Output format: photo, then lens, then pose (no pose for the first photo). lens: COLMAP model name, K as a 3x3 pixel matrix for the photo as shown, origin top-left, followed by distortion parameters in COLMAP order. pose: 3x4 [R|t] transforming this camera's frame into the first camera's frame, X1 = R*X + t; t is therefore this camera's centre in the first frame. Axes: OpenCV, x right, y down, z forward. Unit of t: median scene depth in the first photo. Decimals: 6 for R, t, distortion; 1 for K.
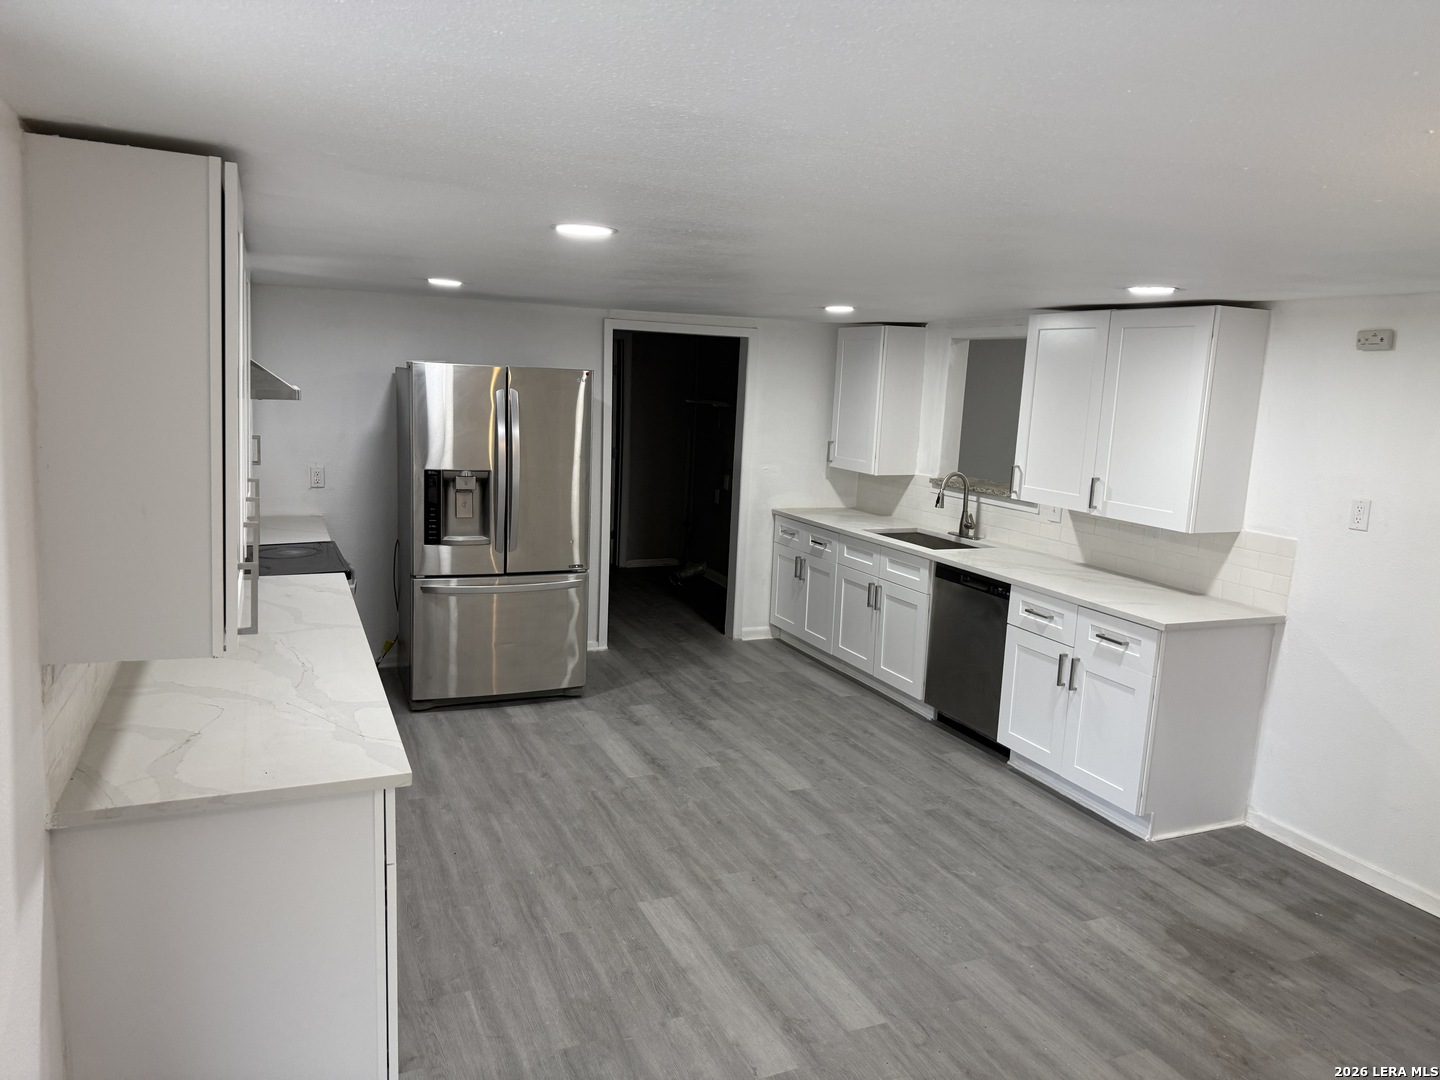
lens RADIAL K [[1024.2, 0, 714.8], [0, 1024.2, 542.1], [0, 0, 1]] dist [0.095861, -0.134383]
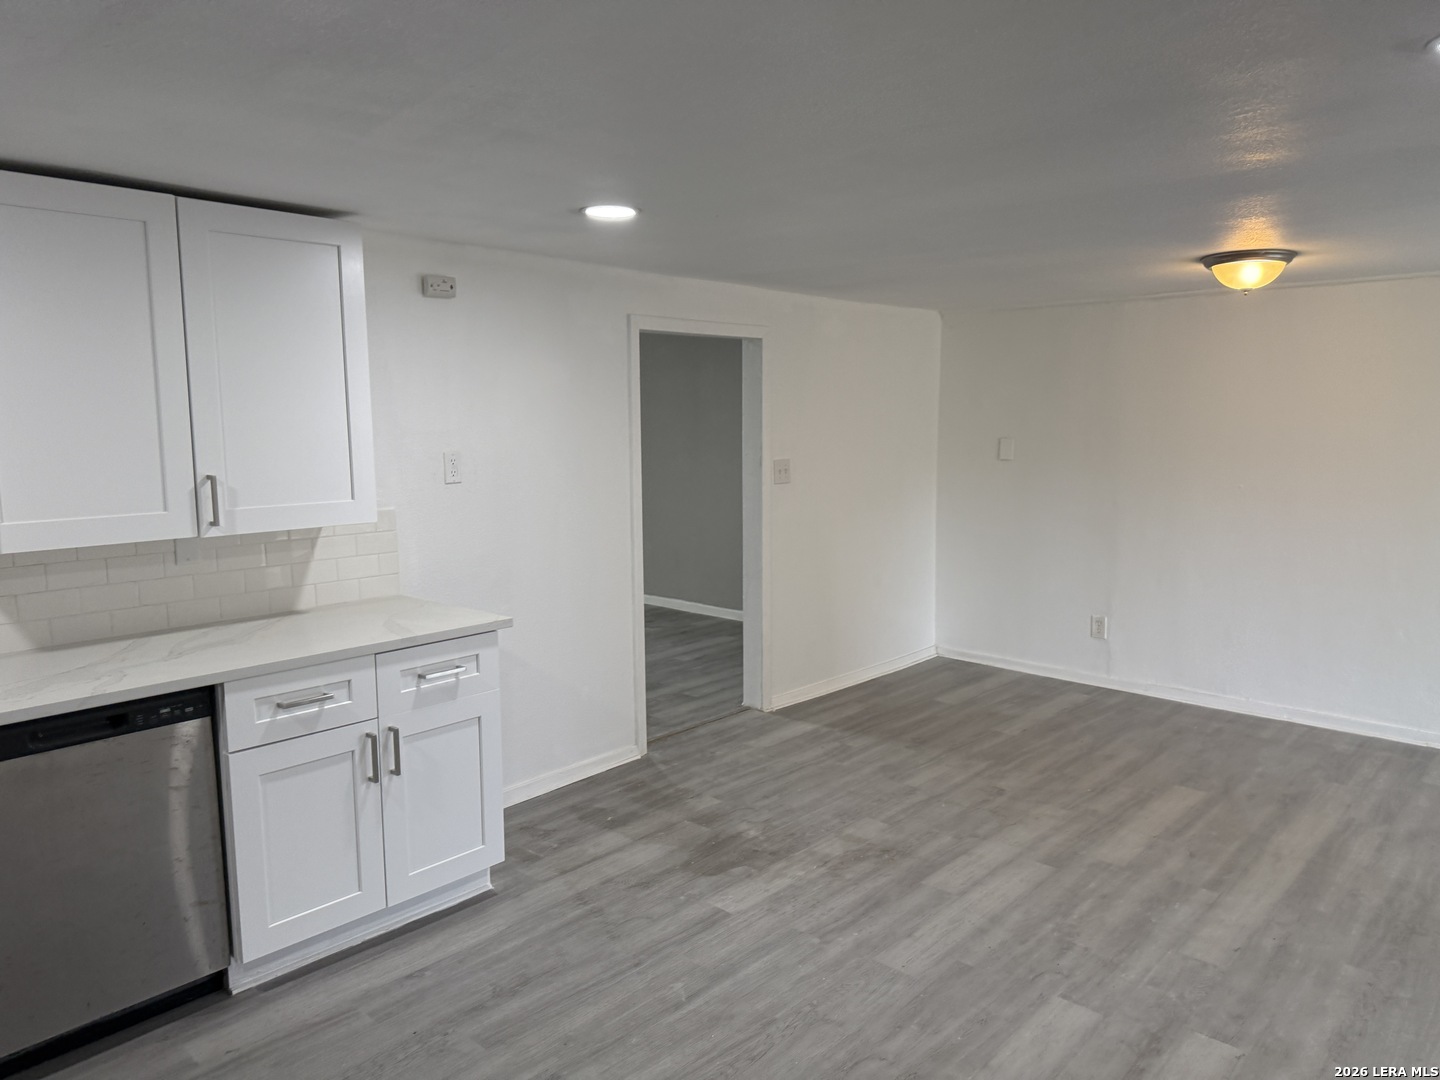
lens RADIAL K [[1024.2, 0, 714.8], [0, 1024.2, 542.1], [0, 0, 1]] dist [0.095861, -0.134383]
pose [[-0.408912, -0.161011, 0.898258, -0.353130], [0.135669, 0.962648, 0.234313, -0.145923], [-0.902433, 0.217679, -0.371794, 1.103134]]
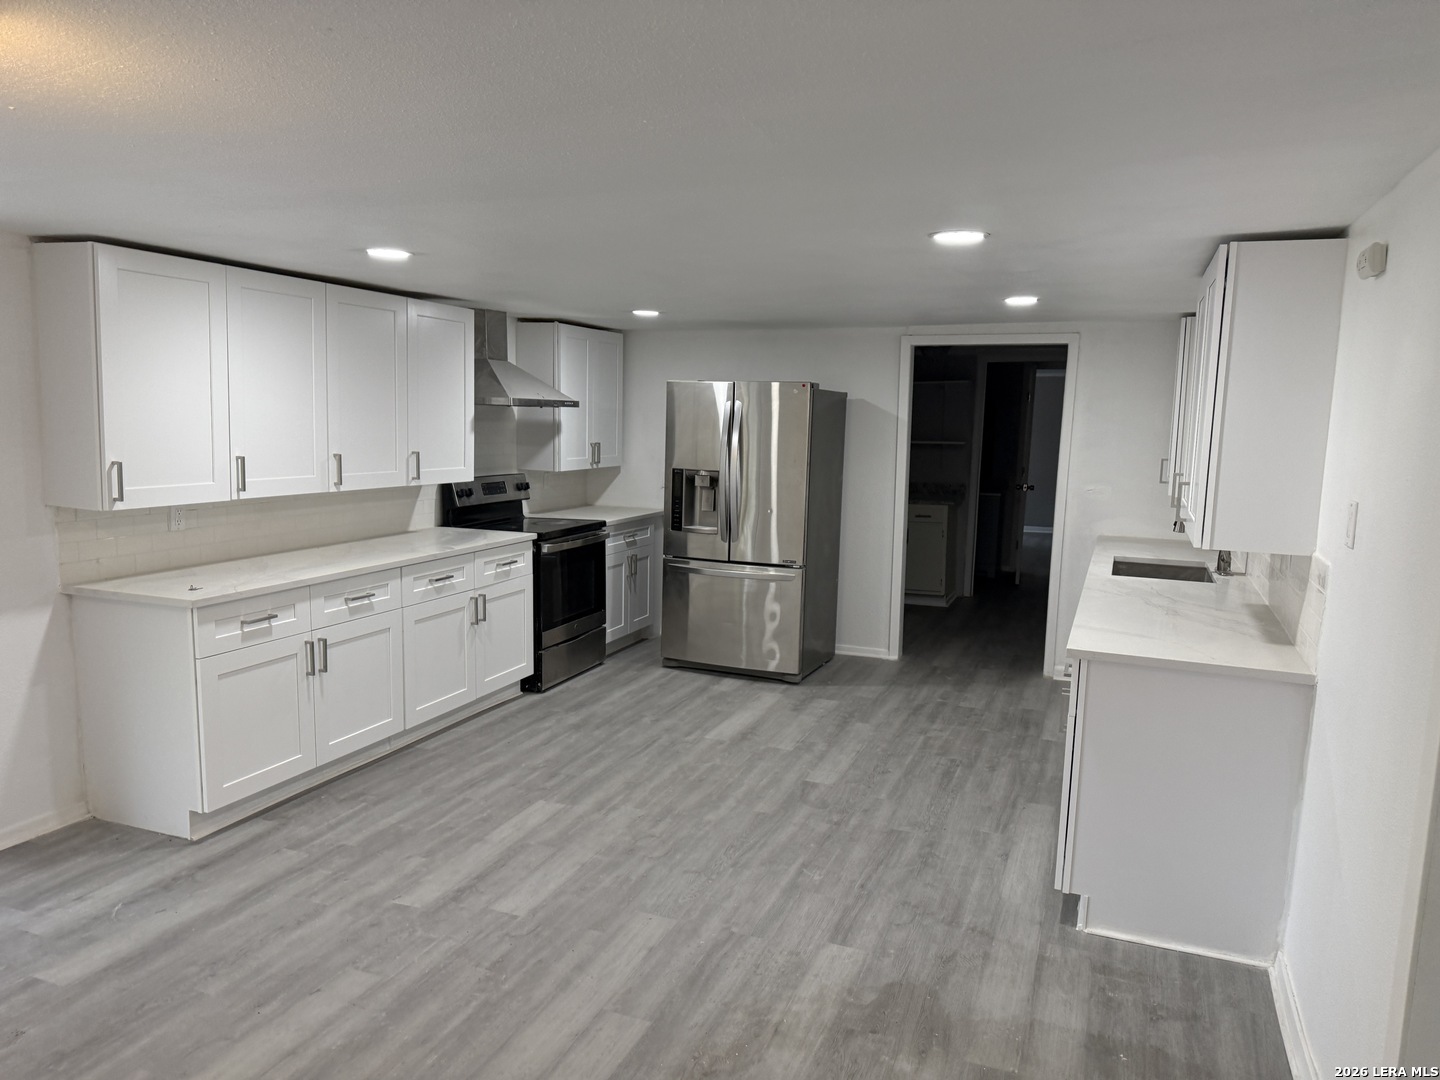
lens RADIAL K [[1018.9, 0, 717.8], [0, 1018.9, 563.4], [0, 0, 1]] dist [0.155888, -0.241671]
pose [[0.701617, 0.080251, -0.708020, 0.772971], [-0.108922, 0.994039, 0.004733, 0.037444], [0.704180, 0.073799, 0.706176, 0.232509]]
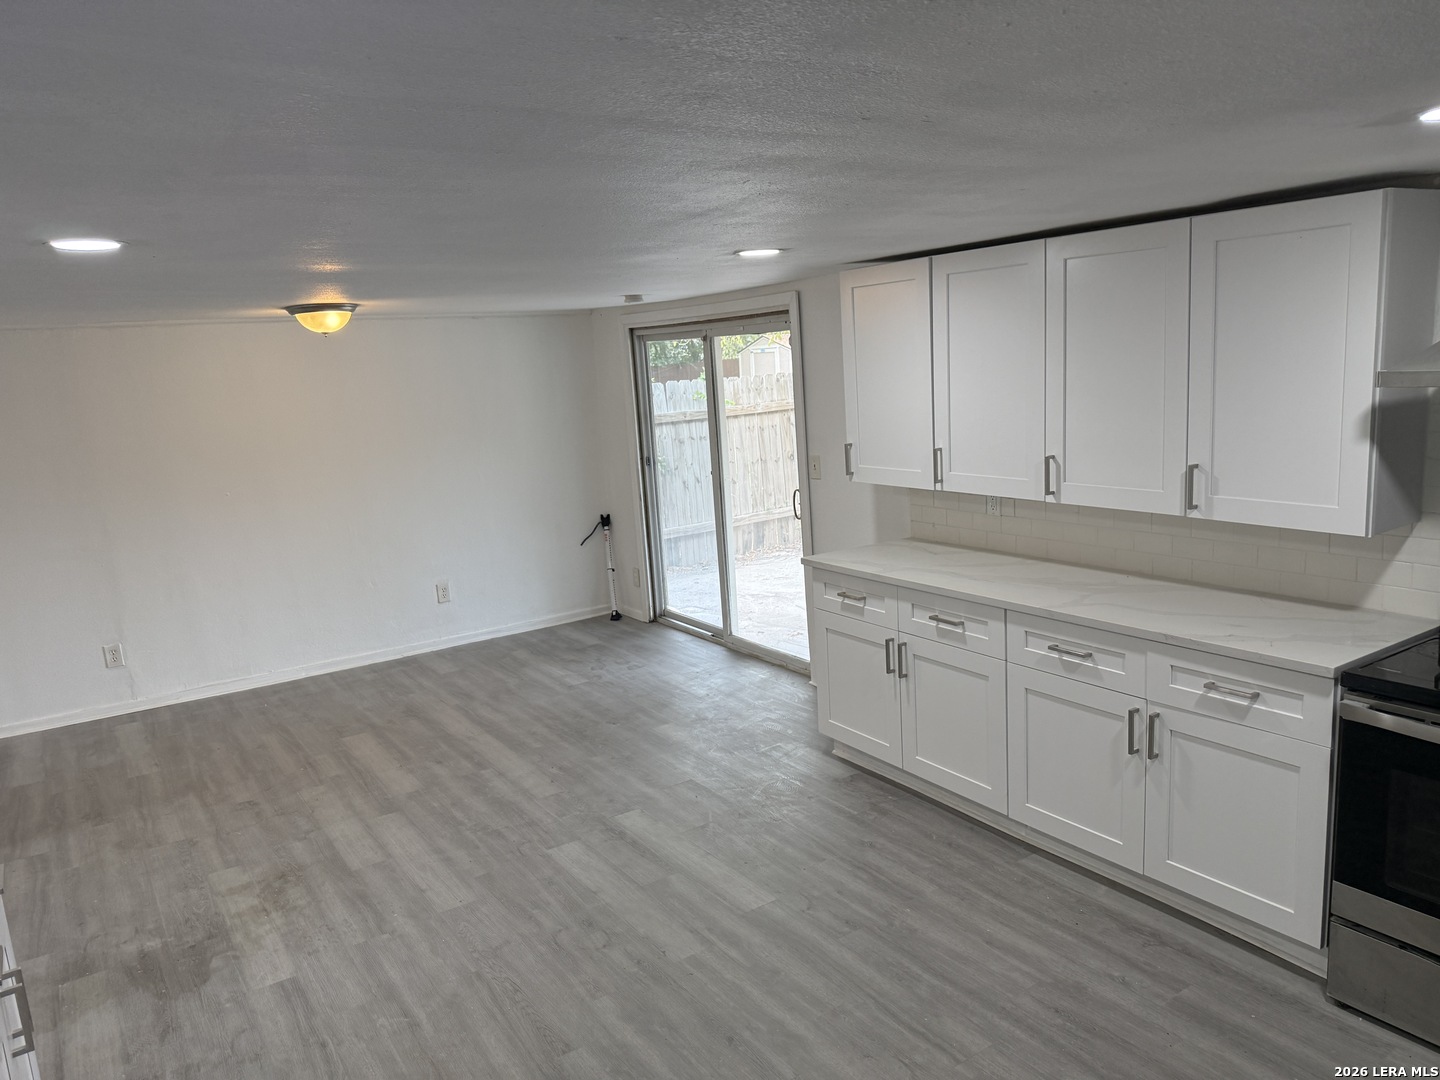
lens RADIAL K [[1034.8, 0, 725.5], [0, 1034.8, 515.5], [0, 0, 1]] dist [0.011300, -0.007360]
pose [[-0.983900, 0.040389, -0.174094, 0.110076], [-0.014517, 0.952848, 0.303101, -0.250376], [0.178127, 0.300748, -0.936921, 1.535614]]
